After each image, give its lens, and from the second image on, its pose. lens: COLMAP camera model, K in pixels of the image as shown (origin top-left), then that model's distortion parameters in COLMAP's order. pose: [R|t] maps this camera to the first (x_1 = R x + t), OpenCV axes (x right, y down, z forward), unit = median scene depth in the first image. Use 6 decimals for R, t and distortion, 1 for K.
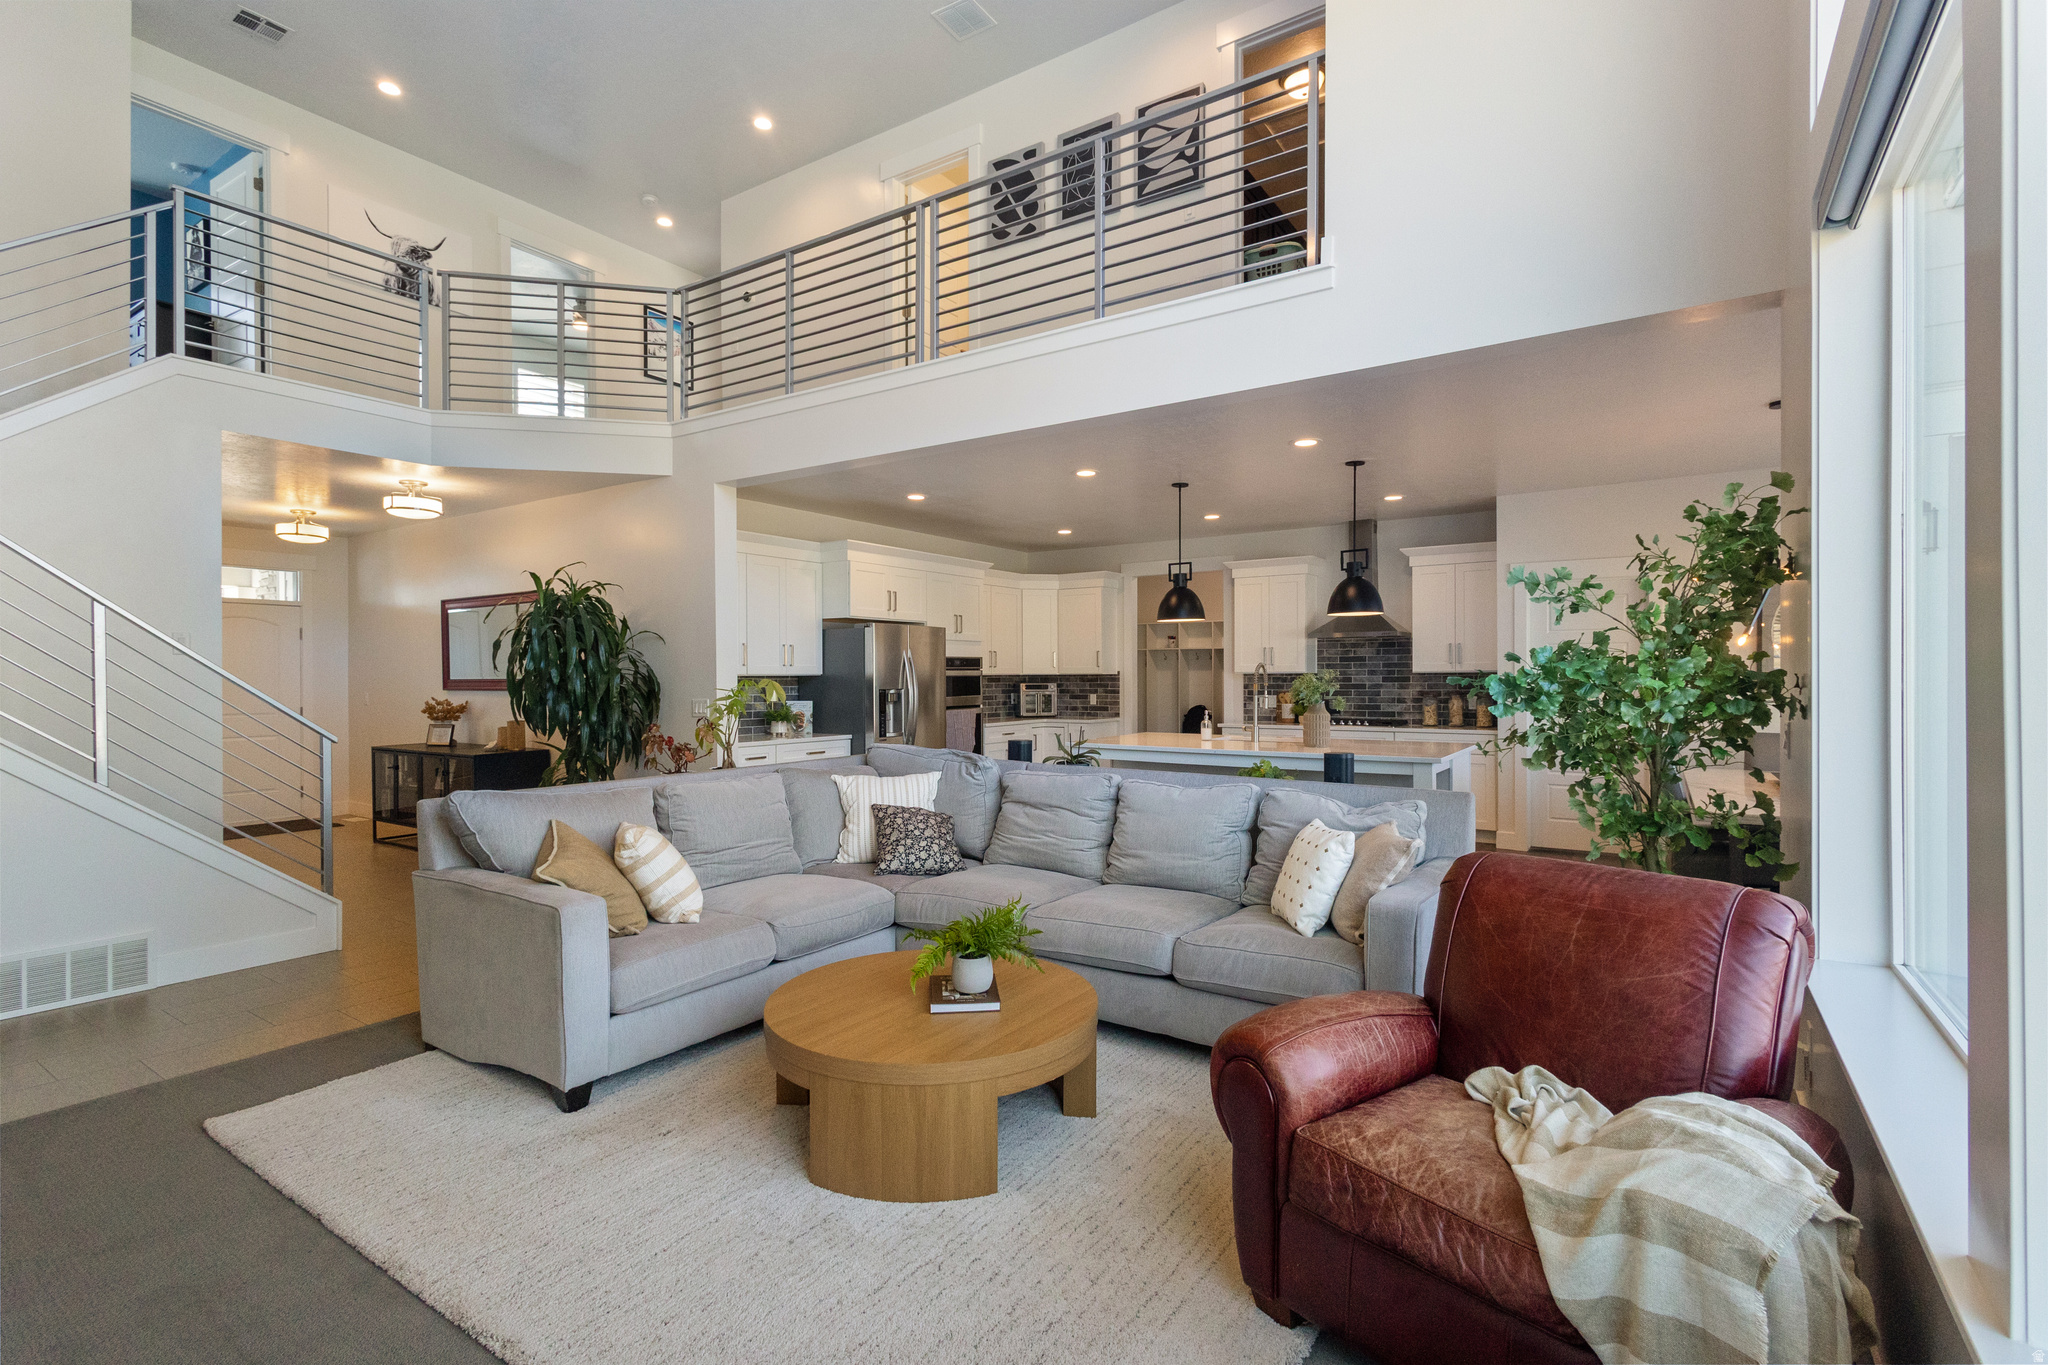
lens RADIAL K [[952.5, 0, 1024.7], [0, 952.5, 678.8], [0, 0, 1]] dist [0.000219, 0.000011]
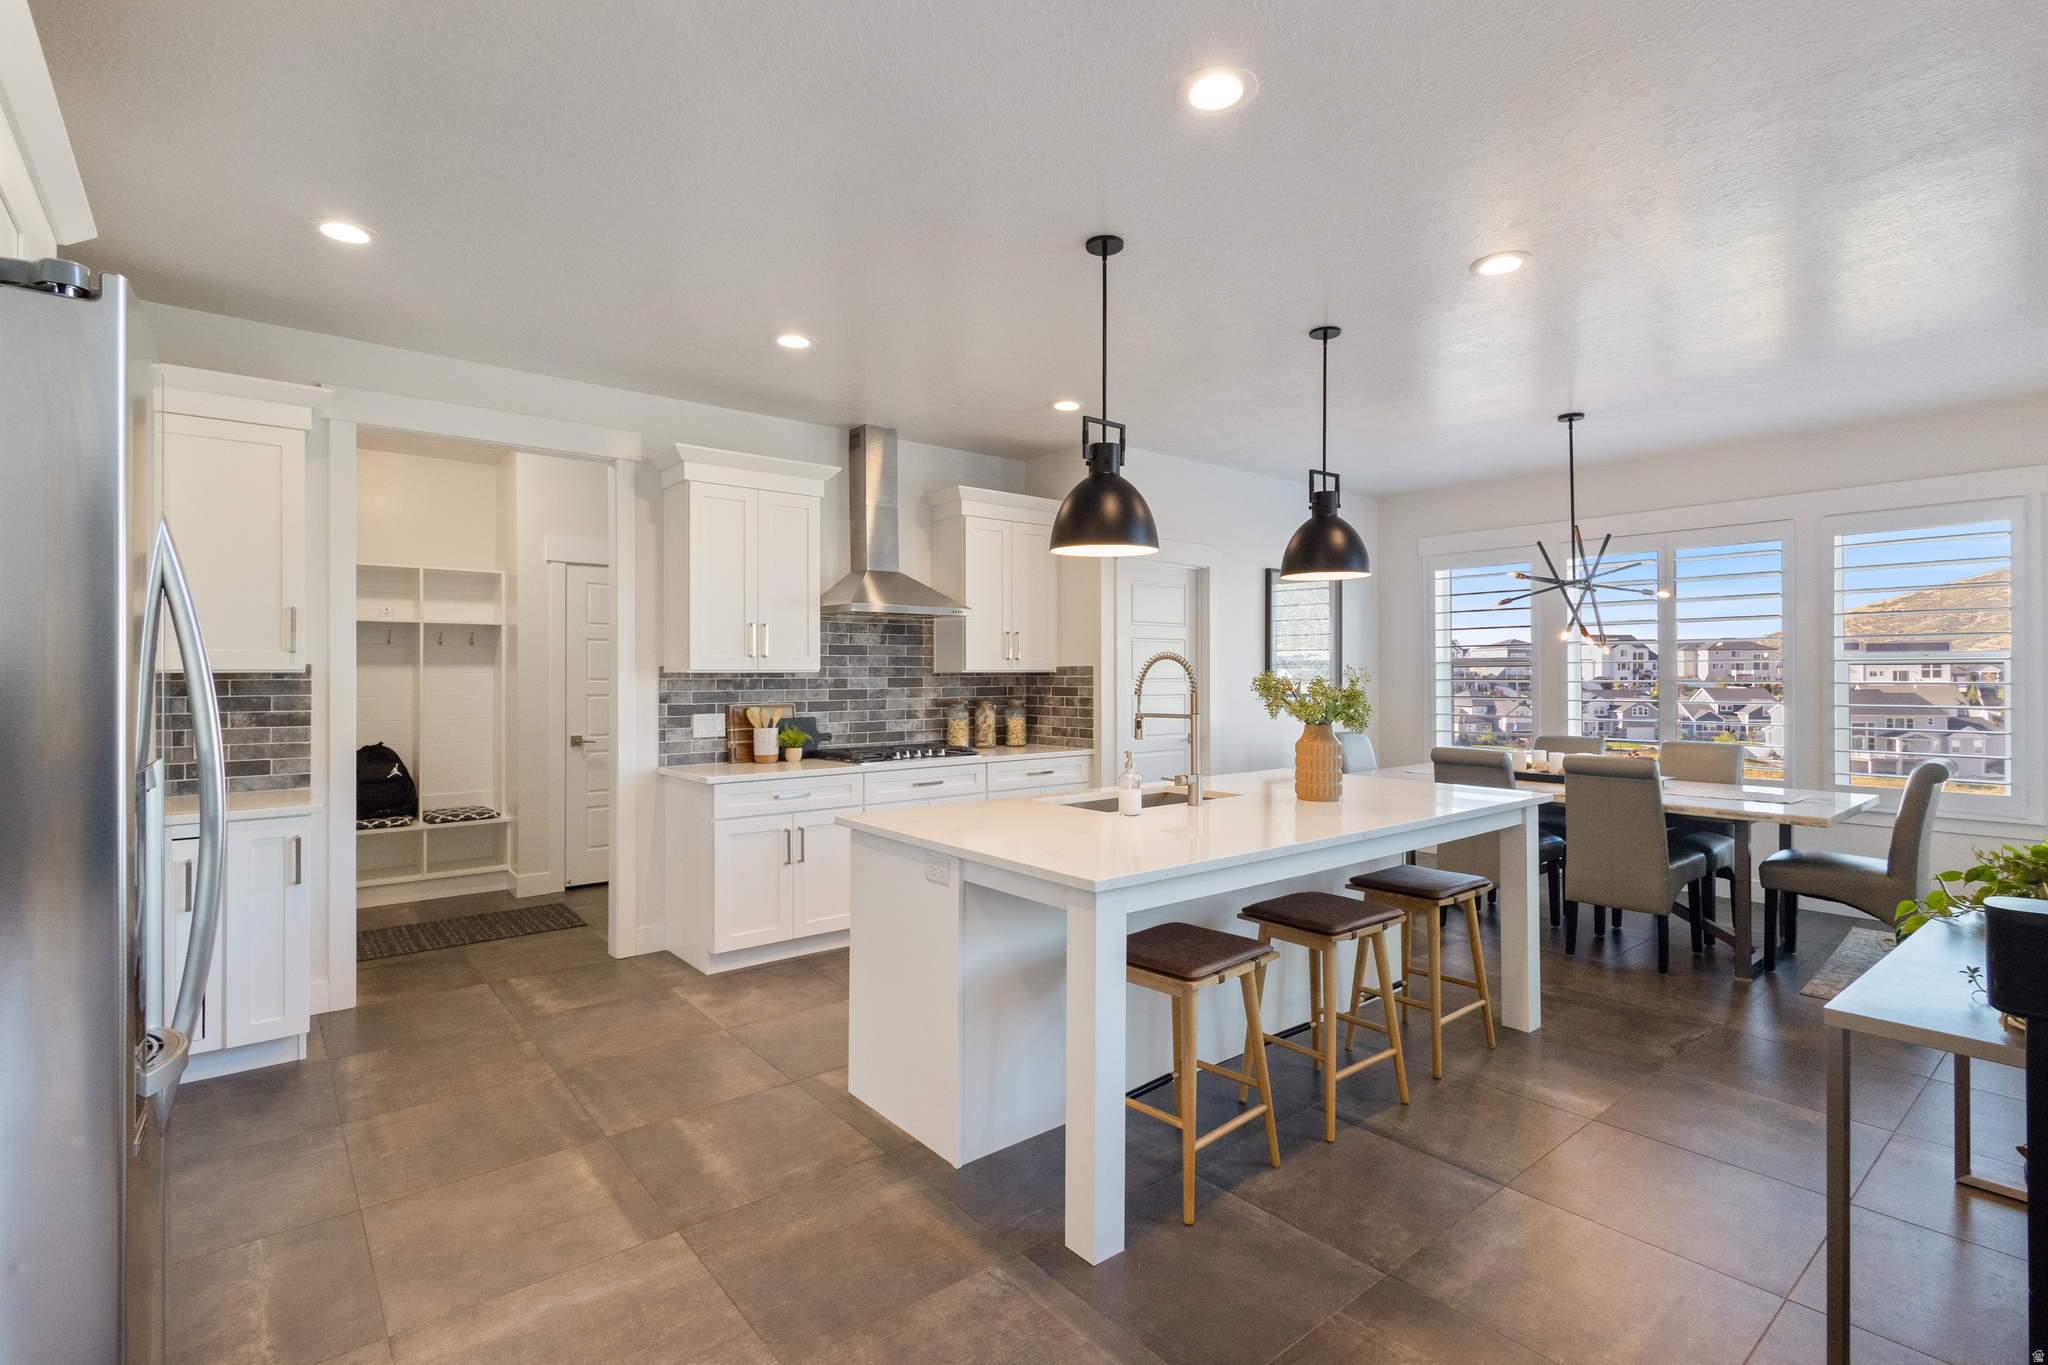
lens RADIAL K [[952.5, 0, 1023.2], [0, 952.5, 677.5], [0, 0, 1]] dist [0.000219, 0.000011]
pose [[0.279992, 0.000980, 0.960002, -0.219151], [0.005331, 0.999982, -0.002575, -0.000755], [-0.959987, 0.005839, 0.279982, 0.735877]]
